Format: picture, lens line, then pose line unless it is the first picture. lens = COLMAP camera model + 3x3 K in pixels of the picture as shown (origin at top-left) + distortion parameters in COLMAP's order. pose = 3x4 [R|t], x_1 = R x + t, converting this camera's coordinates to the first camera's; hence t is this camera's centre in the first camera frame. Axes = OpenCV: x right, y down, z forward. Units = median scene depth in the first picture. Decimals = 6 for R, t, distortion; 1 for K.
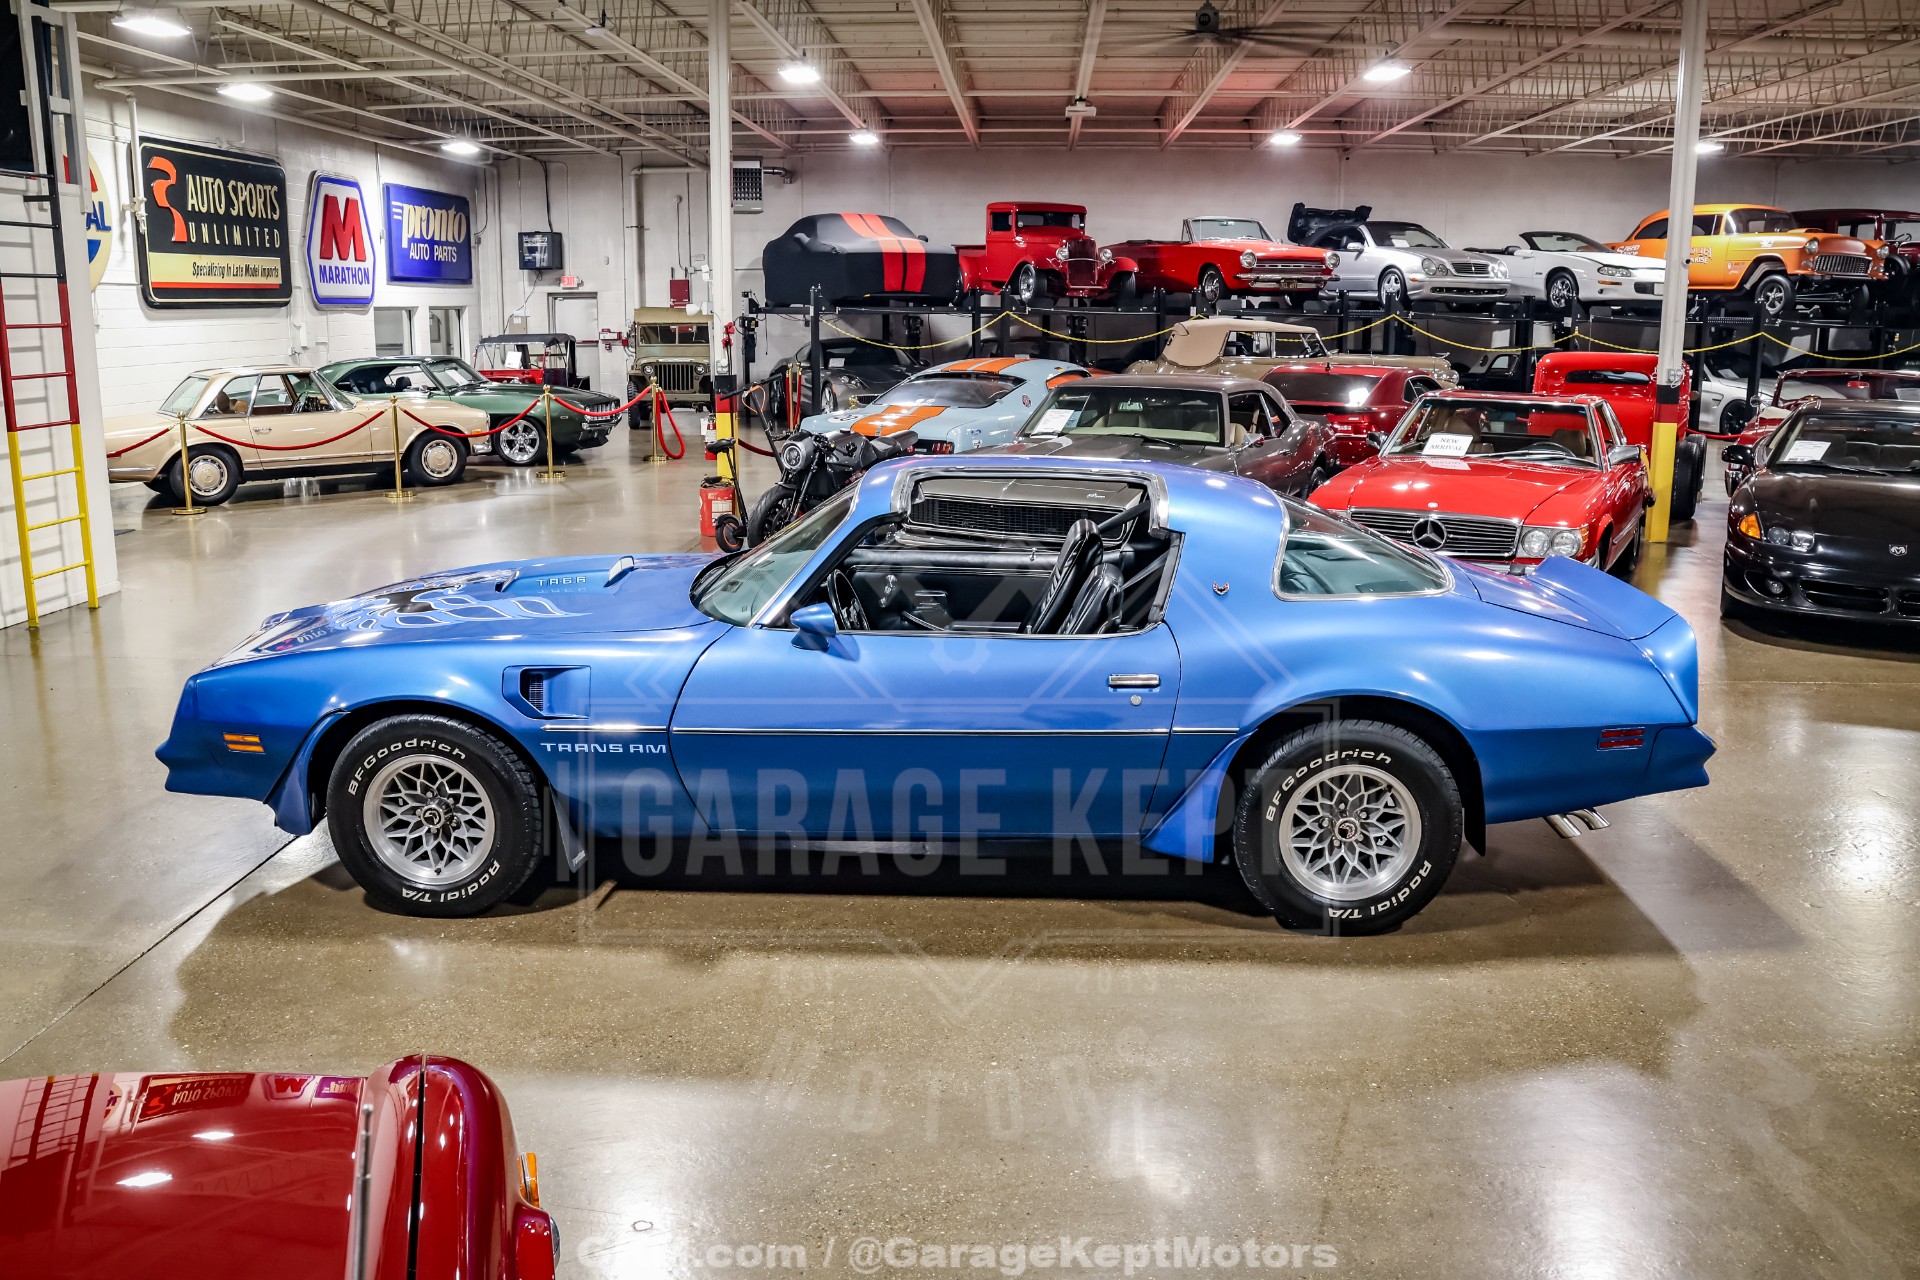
lens RADIAL K [[1599.7, 0, 953.2], [0, 1599.7, 717.2], [0, 0, 1]] dist [-0.126587, 0.082741]
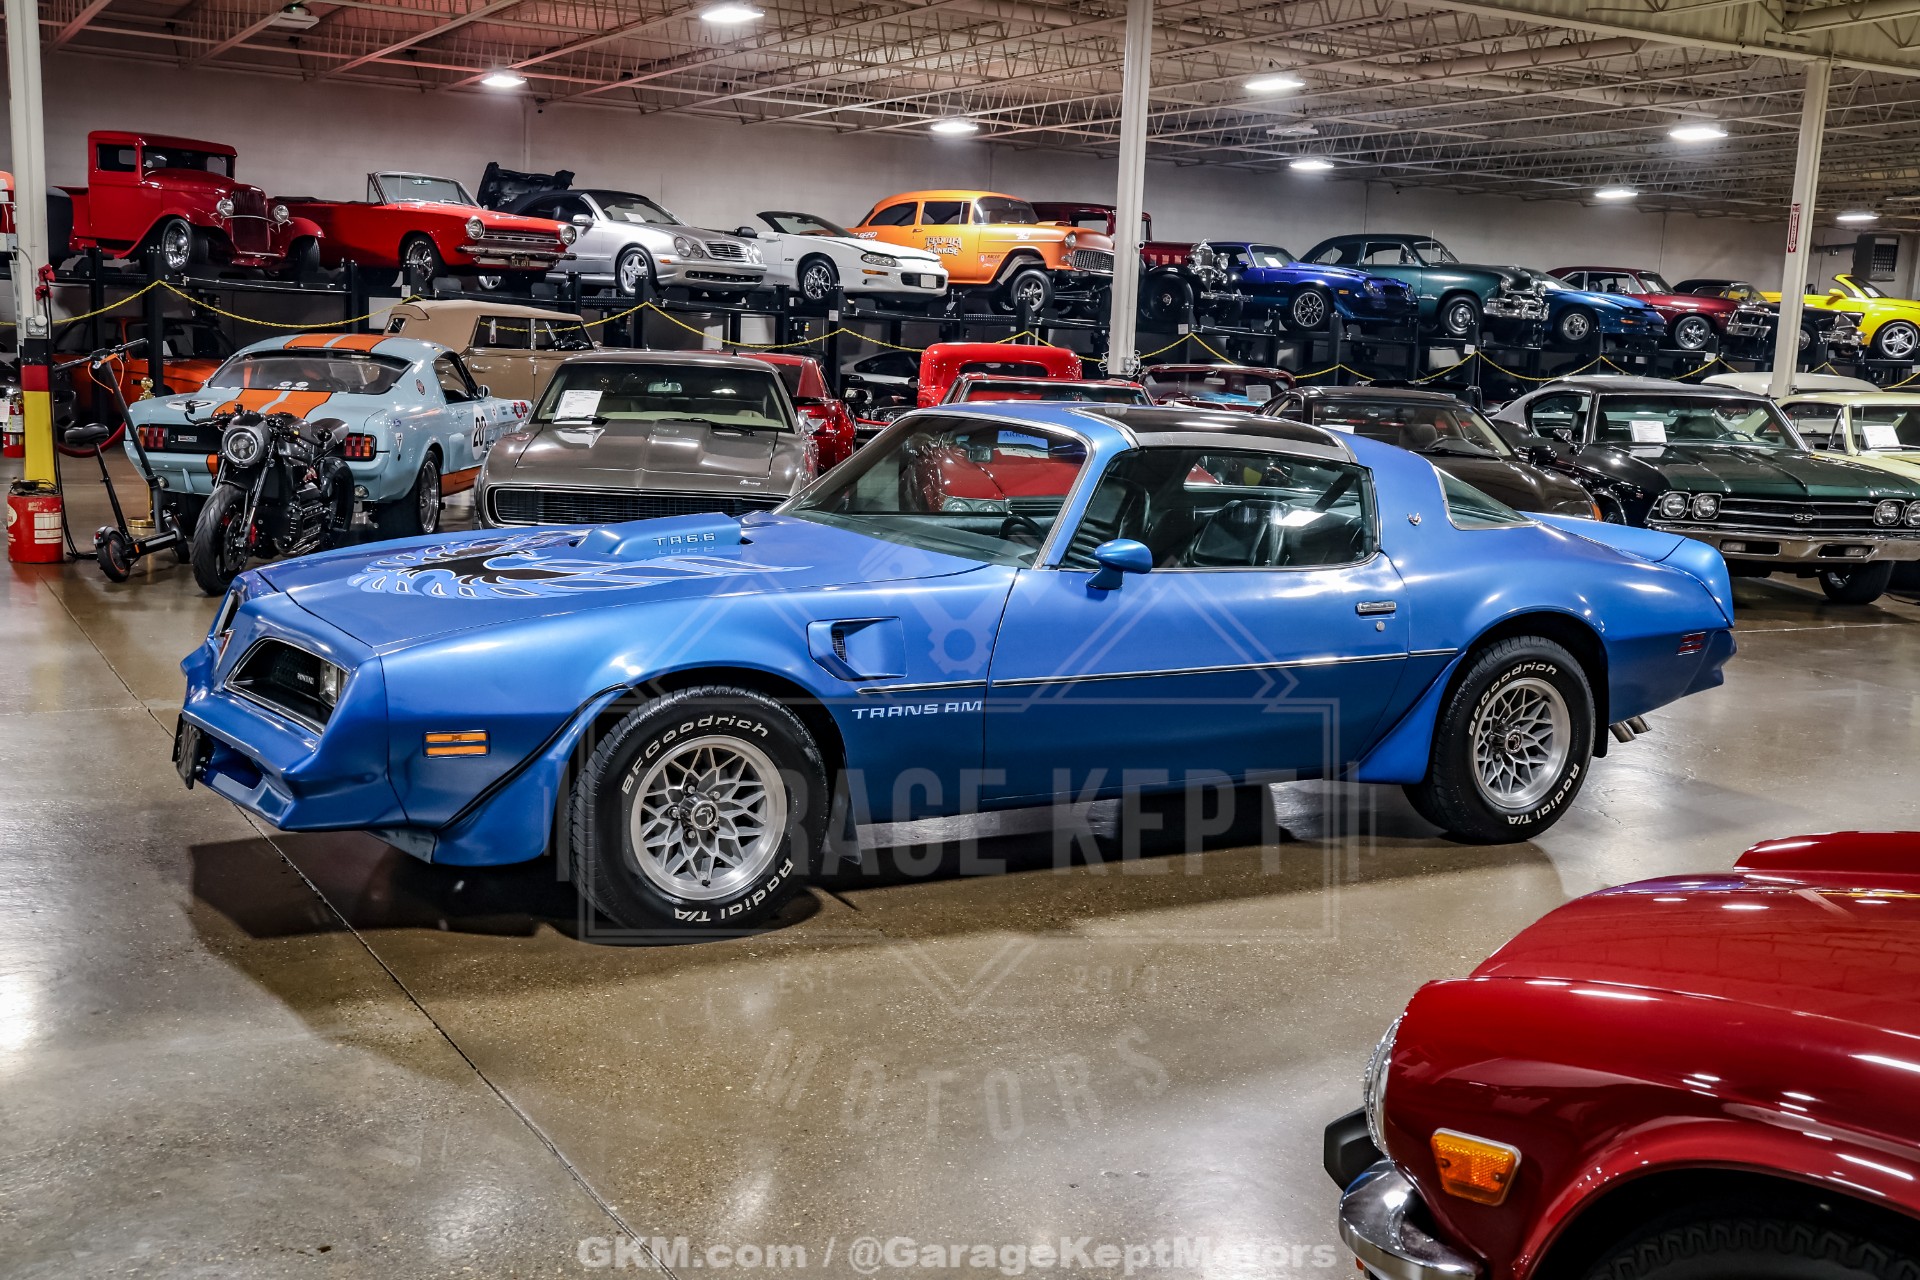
lens RADIAL K [[2079.9, 0, 942.5], [0, 2079.9, 648.0], [0, 0, 1]] dist [0.025690, 0.000000]
pose [[0.841717, -0.048822, 0.537708, -0.190348], [0.099299, 0.992913, -0.065288, 0.014255], [-0.530710, 0.108348, 0.840600, 0.005799]]
